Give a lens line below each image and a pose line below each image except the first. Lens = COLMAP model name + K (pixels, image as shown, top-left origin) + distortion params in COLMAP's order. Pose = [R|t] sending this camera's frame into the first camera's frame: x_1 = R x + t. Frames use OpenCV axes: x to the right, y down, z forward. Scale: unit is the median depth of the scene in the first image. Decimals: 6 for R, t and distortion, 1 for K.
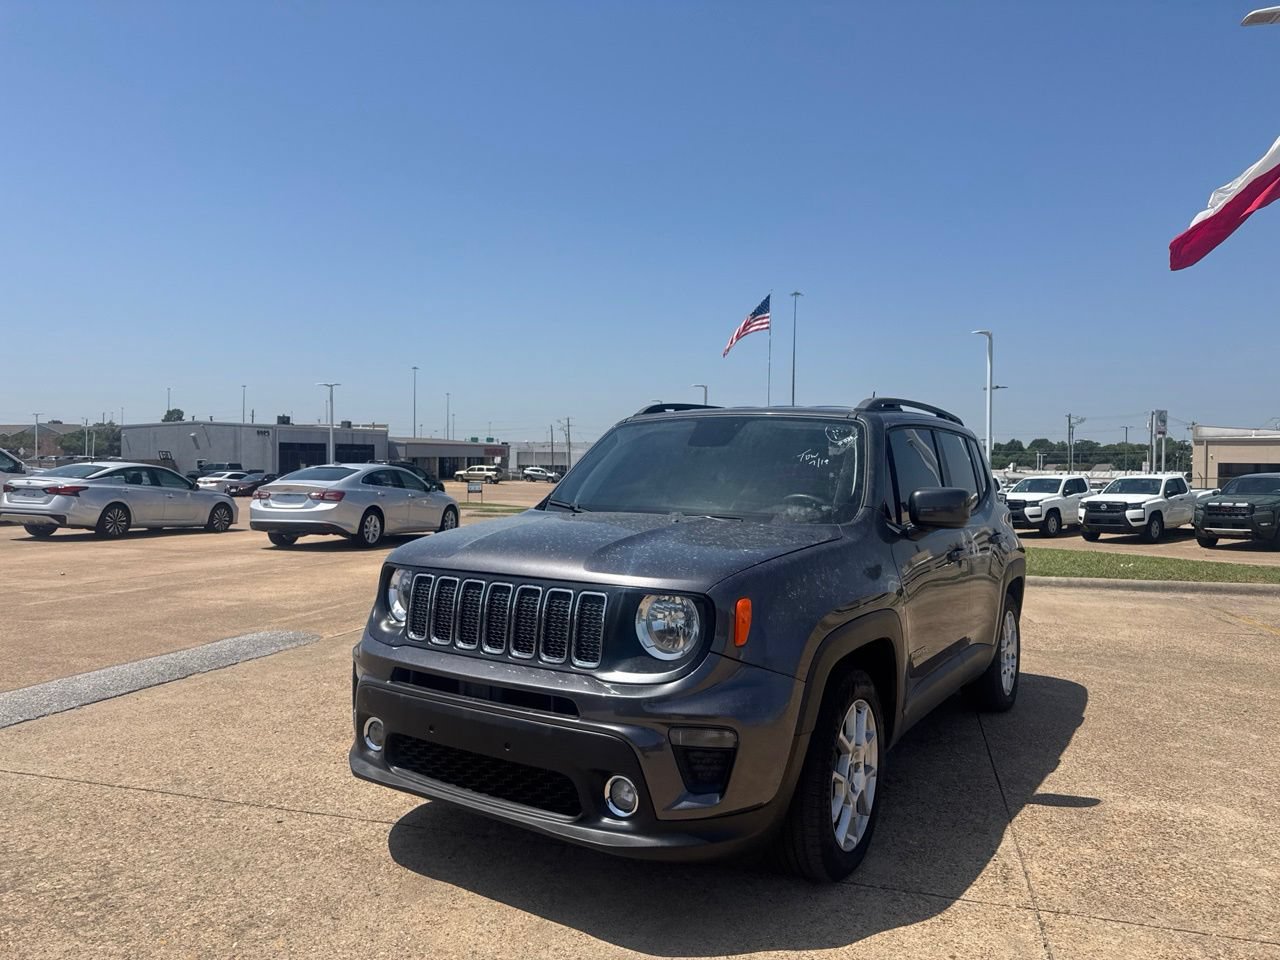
lens RADIAL K [[902.1, 0, 638.6], [0, 902.1, 469.2], [0, 0, 1]] dist [0.044977, -0.058357]
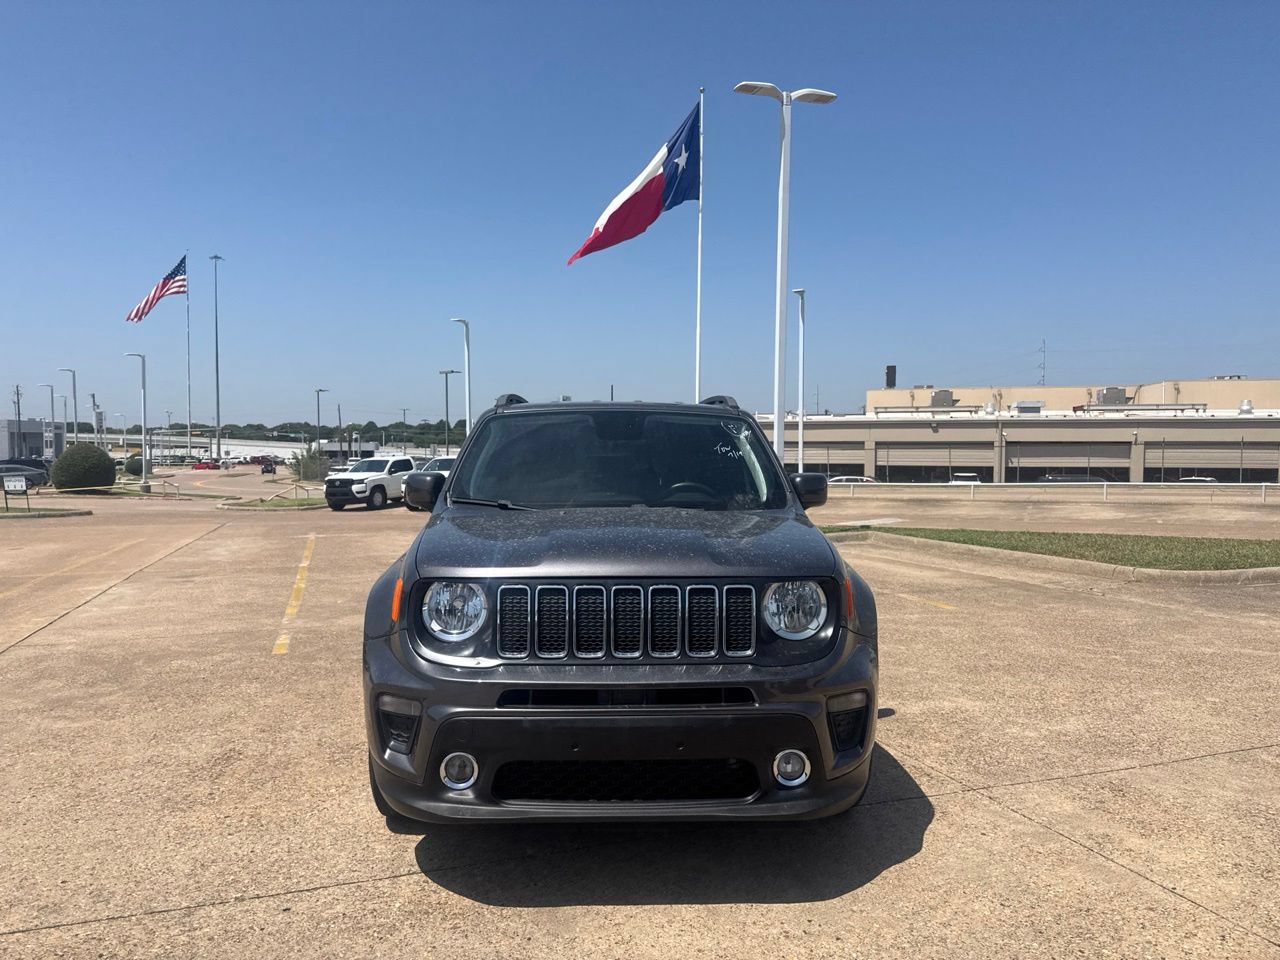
lens RADIAL K [[902.1, 0, 638.6], [0, 902.1, 469.2], [0, 0, 1]] dist [0.044977, -0.058357]
pose [[0.818090, -0.025395, 0.574529, -0.127480], [0.011899, 0.999558, 0.027238, -0.004885], [-0.574967, -0.015447, 0.818031, 0.035385]]
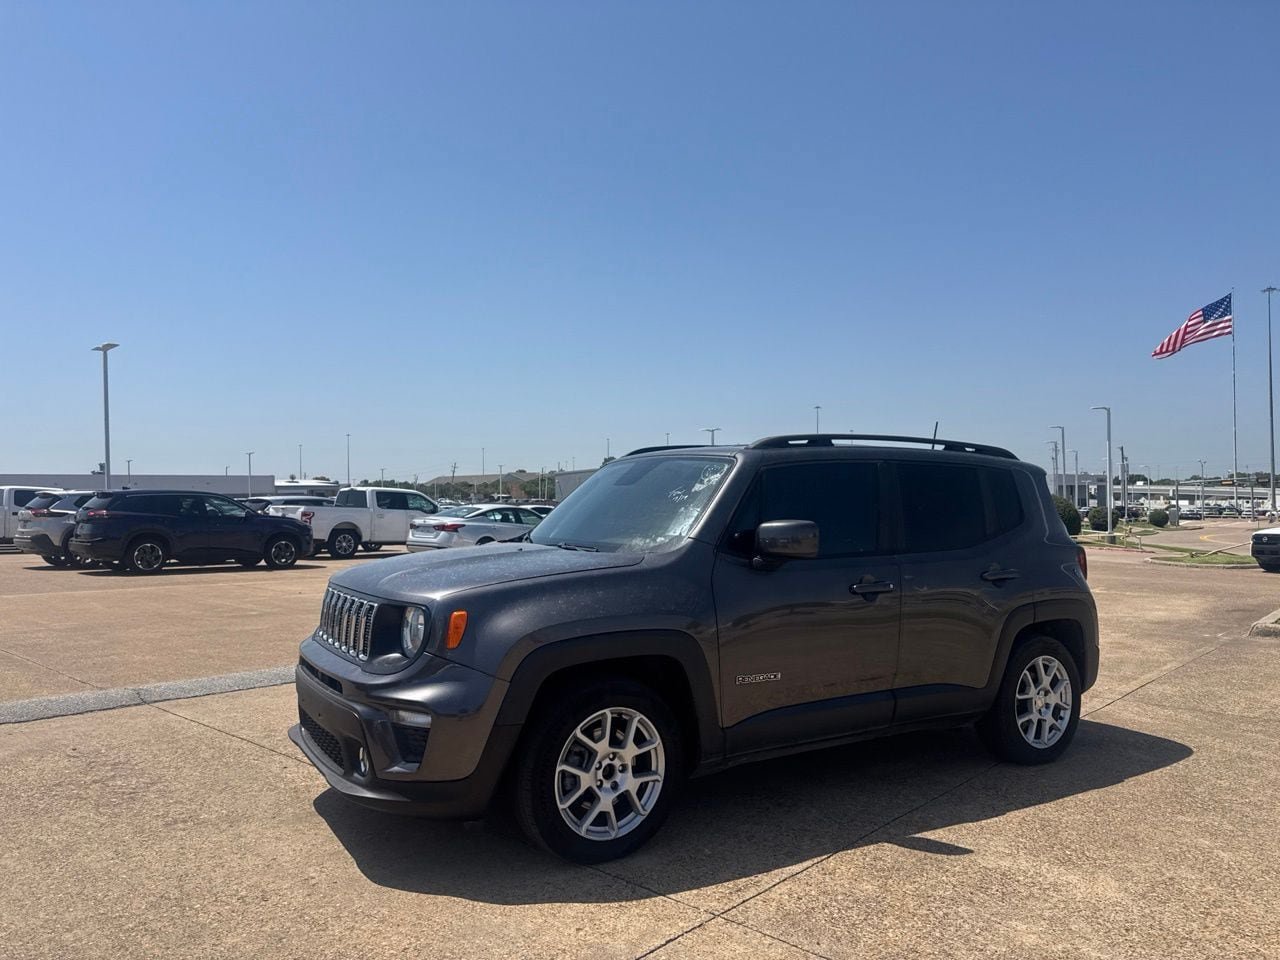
lens RADIAL K [[901.9, 0, 630.0], [0, 901.9, 482.0], [0, 0, 1]] dist [0.051735, -0.066259]
pose [[0.898269, -0.024548, -0.438760, 0.146800], [0.012713, 0.999472, -0.029892, 0.001173], [0.439262, 0.021273, 0.898107, -0.002478]]
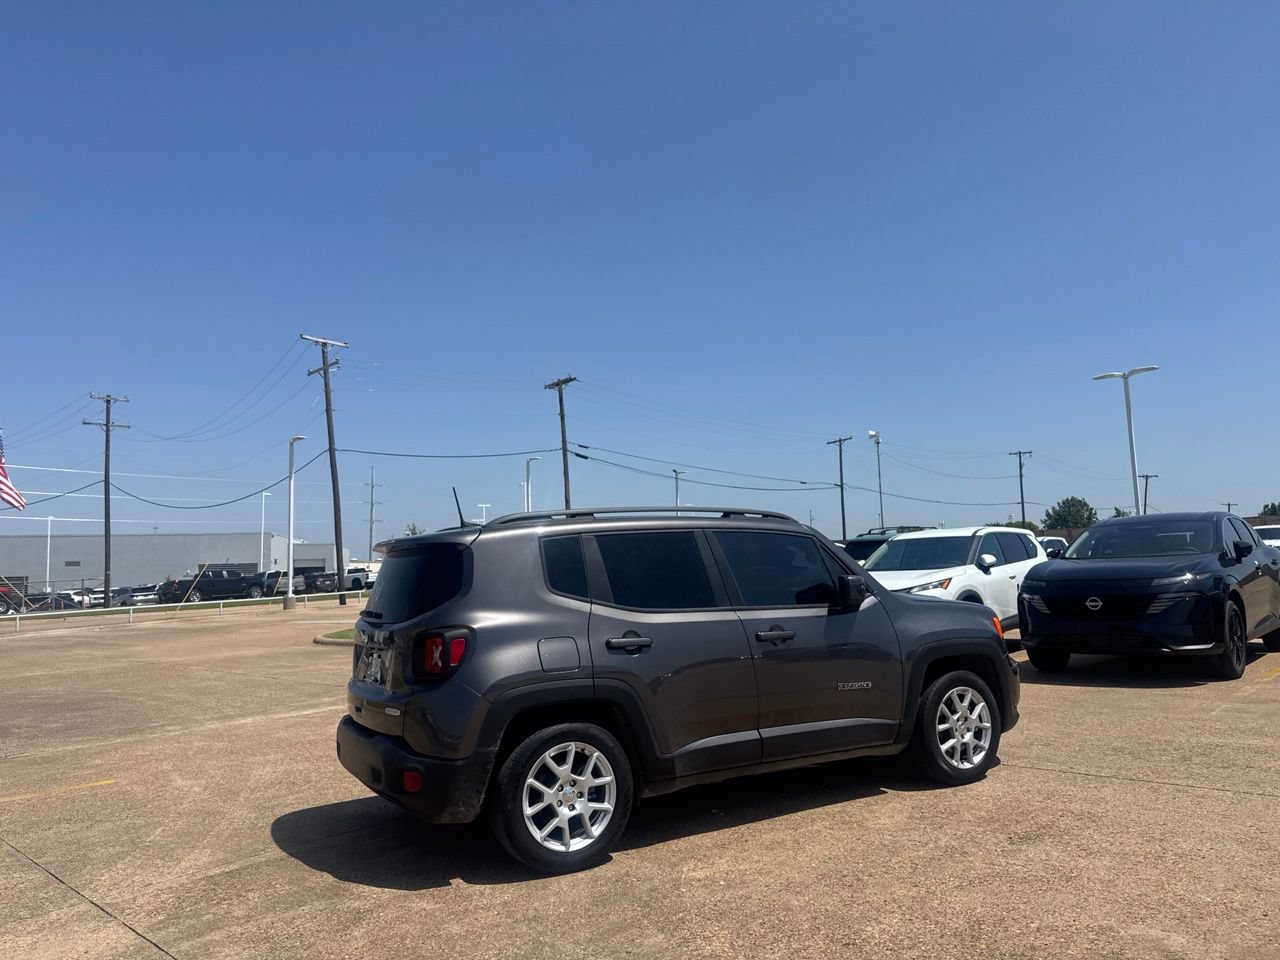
lens RADIAL K [[903.6, 0, 636.9], [0, 903.6, 478.2], [0, 0, 1]] dist [0.047668, -0.067482]
pose [[-0.882975, 0.067111, 0.464598, -0.108484], [0.025957, 0.995194, -0.094424, -0.002599], [-0.468702, -0.071314, -0.880473, 0.625599]]
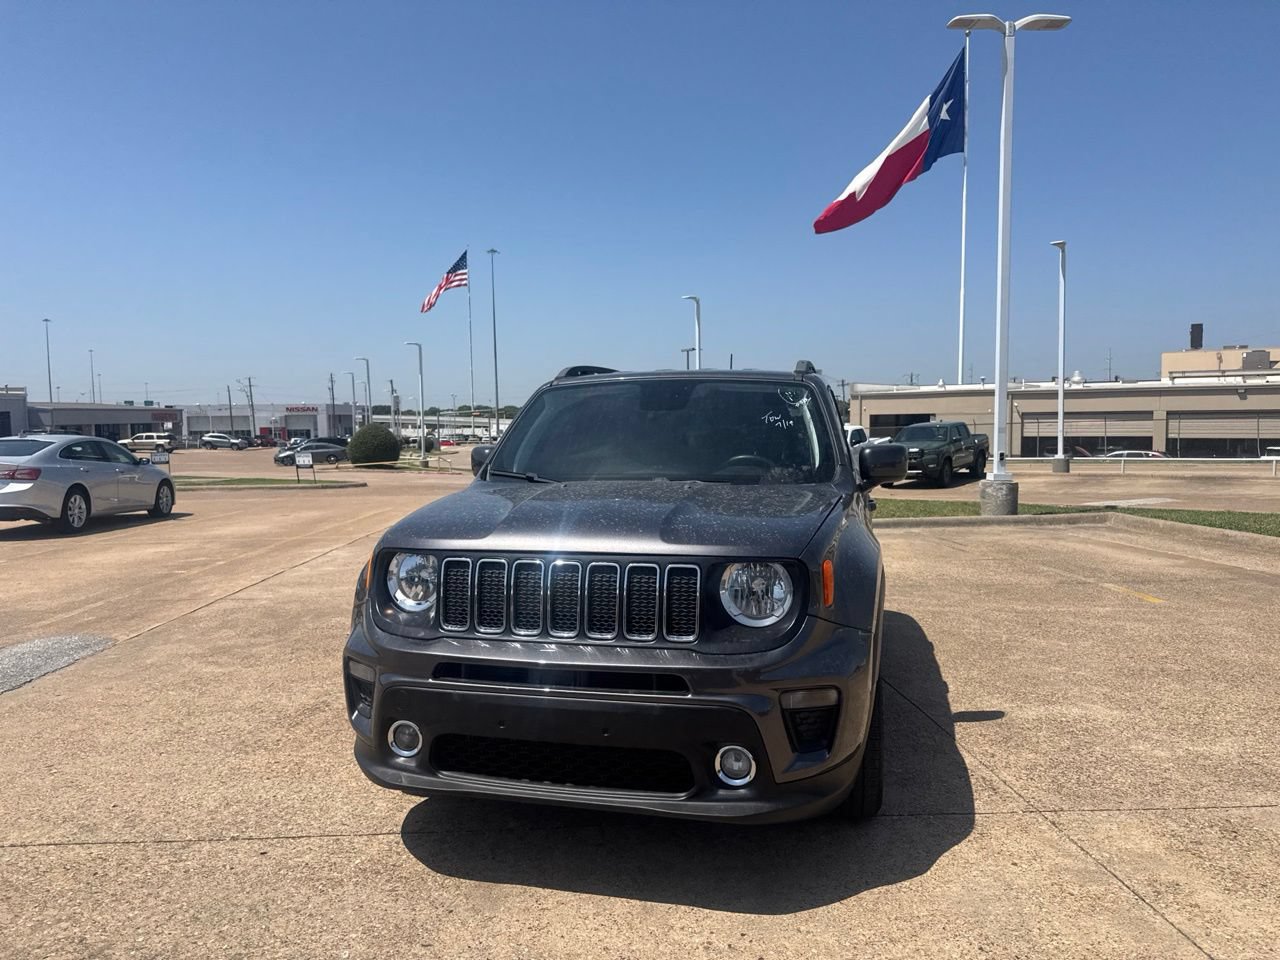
lens RADIAL K [[903.6, 0, 636.9], [0, 903.6, 478.2], [0, 0, 1]] dist [0.047668, -0.067482]
pose [[0.945800, -0.041876, 0.322037, -0.069334], [0.024216, 0.997985, 0.058652, -0.002349], [-0.323845, -0.047674, 0.944908, 0.018027]]
